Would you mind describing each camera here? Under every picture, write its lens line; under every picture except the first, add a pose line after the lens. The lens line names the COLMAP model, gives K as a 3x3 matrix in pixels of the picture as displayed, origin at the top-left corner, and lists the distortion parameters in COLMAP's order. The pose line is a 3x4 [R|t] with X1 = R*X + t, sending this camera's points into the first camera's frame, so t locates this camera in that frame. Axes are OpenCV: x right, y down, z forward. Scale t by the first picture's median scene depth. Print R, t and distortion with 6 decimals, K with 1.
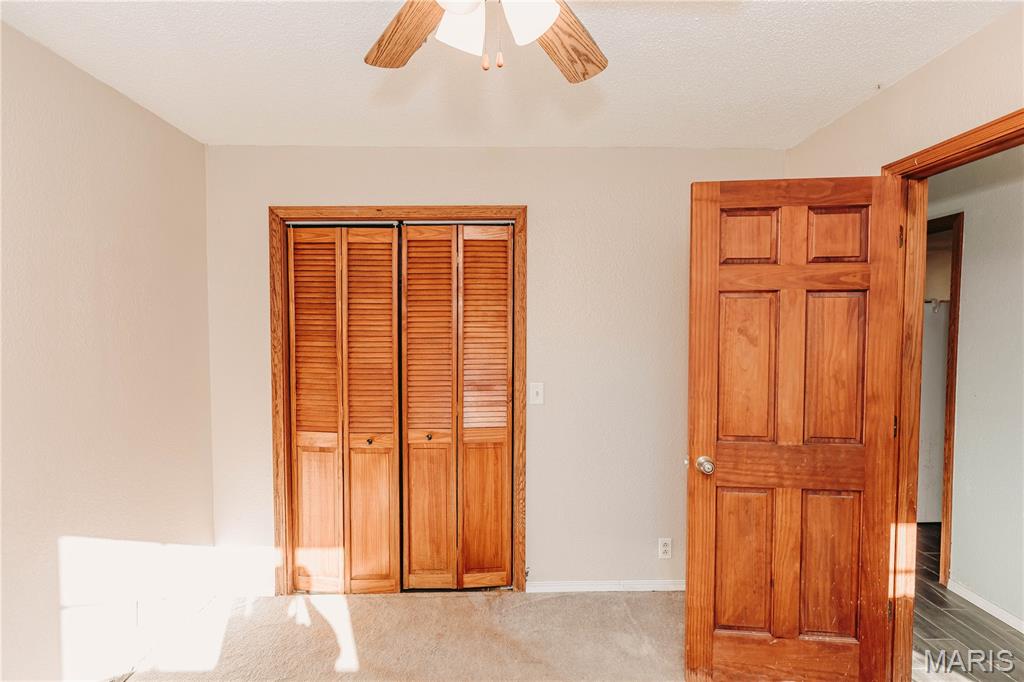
lens RADIAL K [[492.7, 0, 508.1], [0, 492.7, 343.3], [0, 0, 1]] dist [-0.000518, -0.000220]
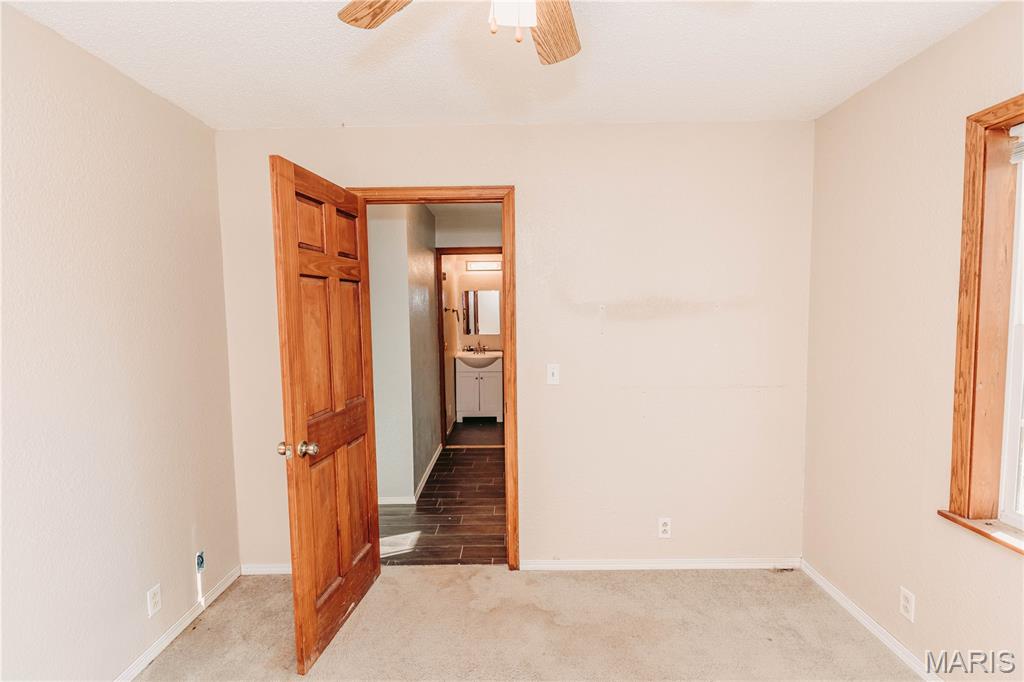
lens RADIAL K [[492.7, 0, 508.1], [0, 492.7, 343.3], [0, 0, 1]] dist [-0.000518, -0.000220]
pose [[0.006998, -0.069163, 0.997581, -0.588110], [0.058311, 0.995936, 0.068640, -0.009805], [-0.998274, 0.057689, 0.011002, 0.578488]]
